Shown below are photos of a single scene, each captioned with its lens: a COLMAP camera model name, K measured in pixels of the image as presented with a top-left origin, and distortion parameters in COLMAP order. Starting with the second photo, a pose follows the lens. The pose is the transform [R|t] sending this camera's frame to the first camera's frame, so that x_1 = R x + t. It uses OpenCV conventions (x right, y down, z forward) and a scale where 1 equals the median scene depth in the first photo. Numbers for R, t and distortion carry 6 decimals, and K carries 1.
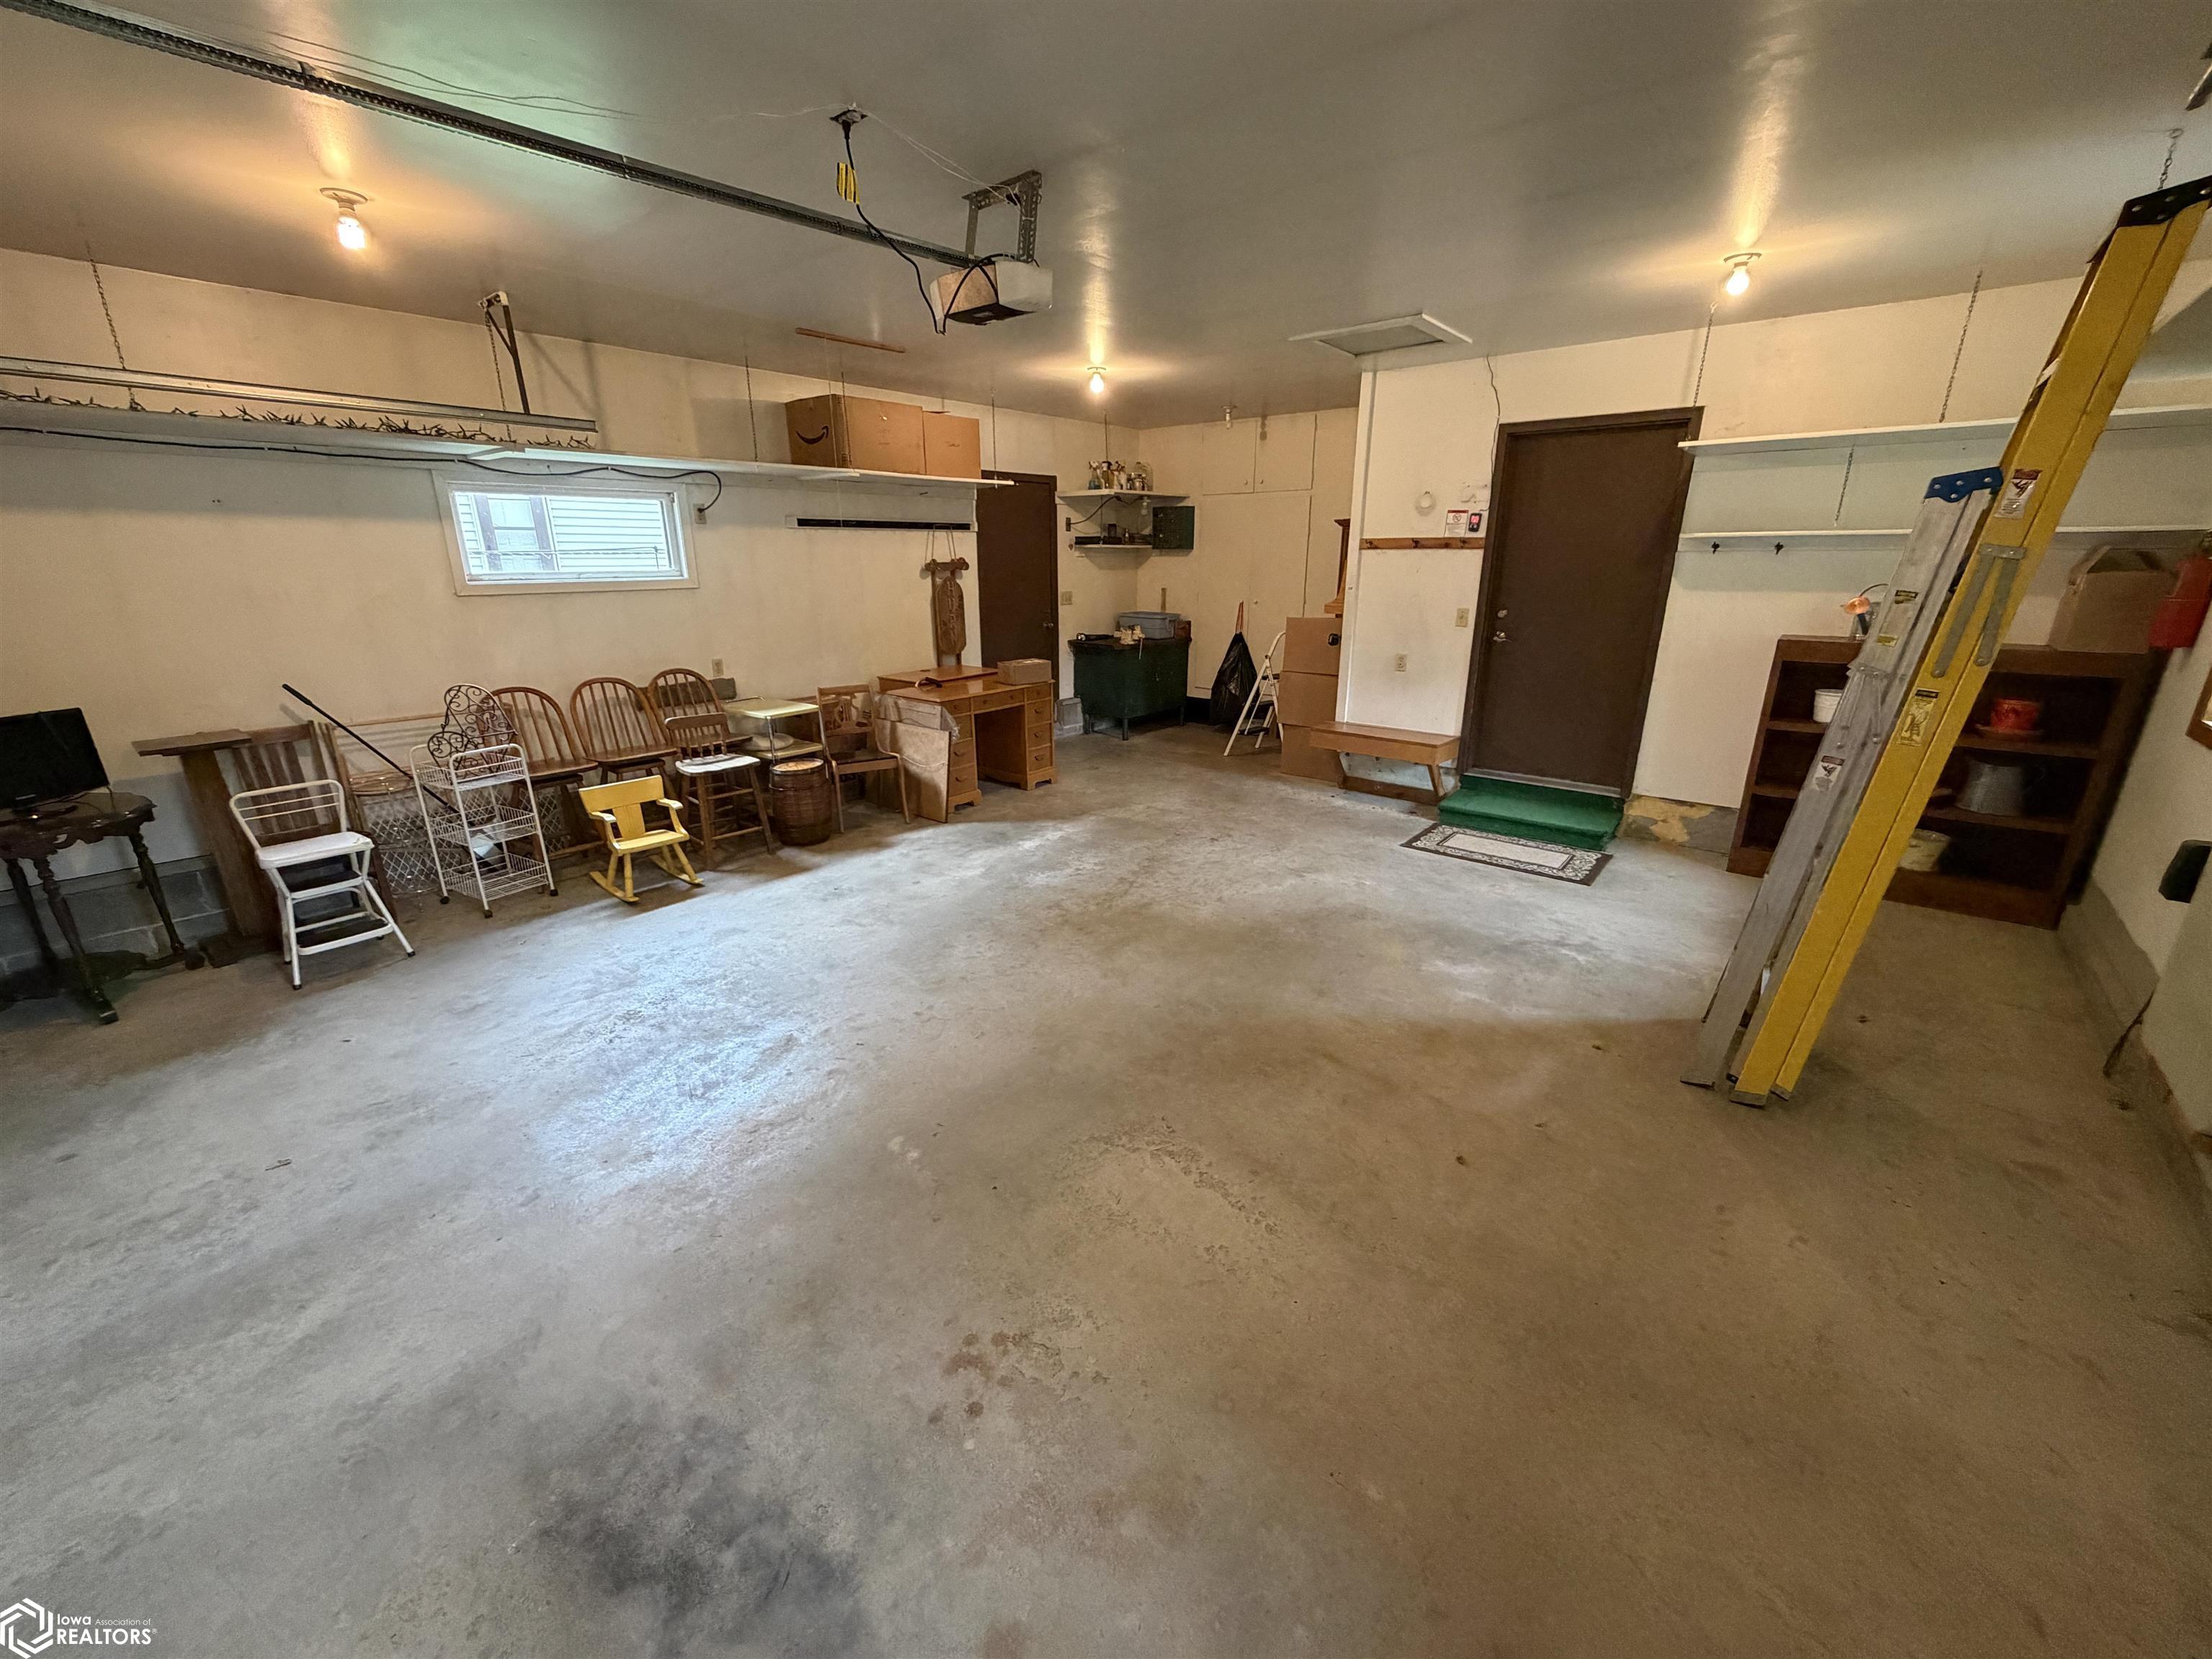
lens RADIAL K [[886.7, 0, 1099.9], [0, 886.7, 834.5], [0, 0, 1]] dist [0.001290, -0.000199]
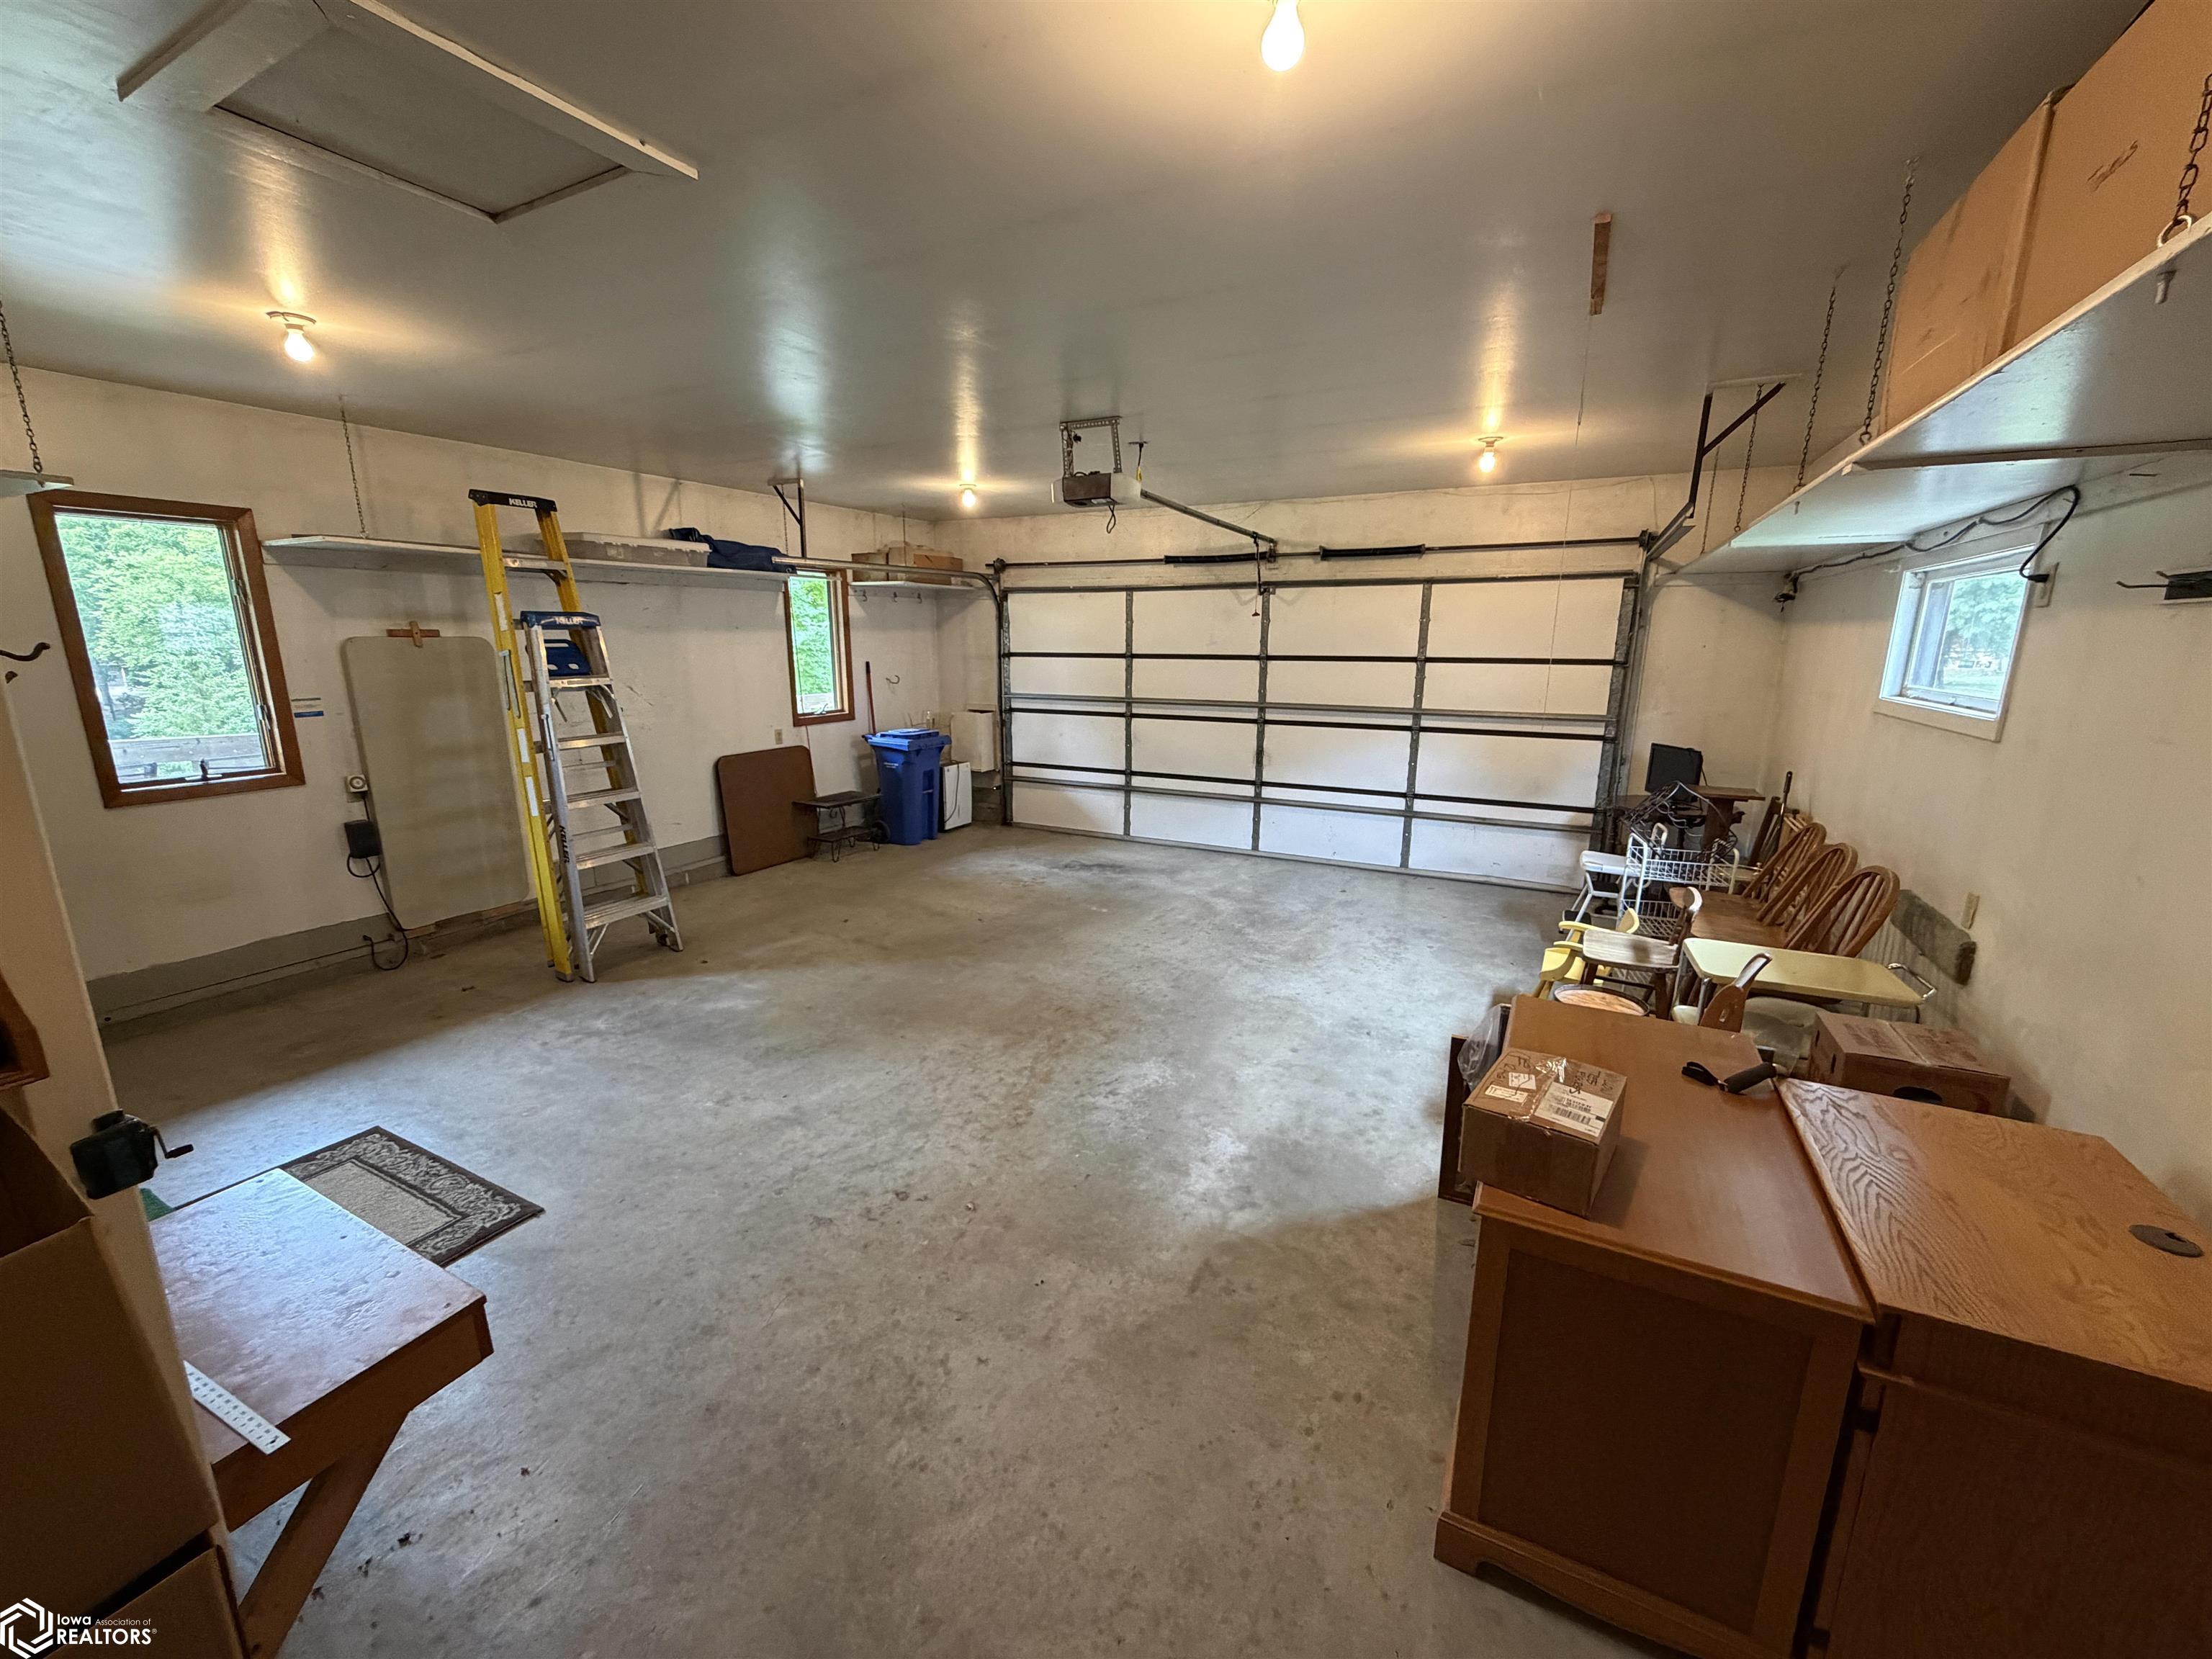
lens RADIAL K [[886.7, 0, 1099.9], [0, 886.7, 834.5], [0, 0, 1]] dist [0.001290, -0.000199]
pose [[-0.977315, 0.045722, -0.206797, 0.142807], [-0.064717, 0.865246, 0.497152, -0.566605], [0.201661, 0.499258, -0.842659, 1.714230]]
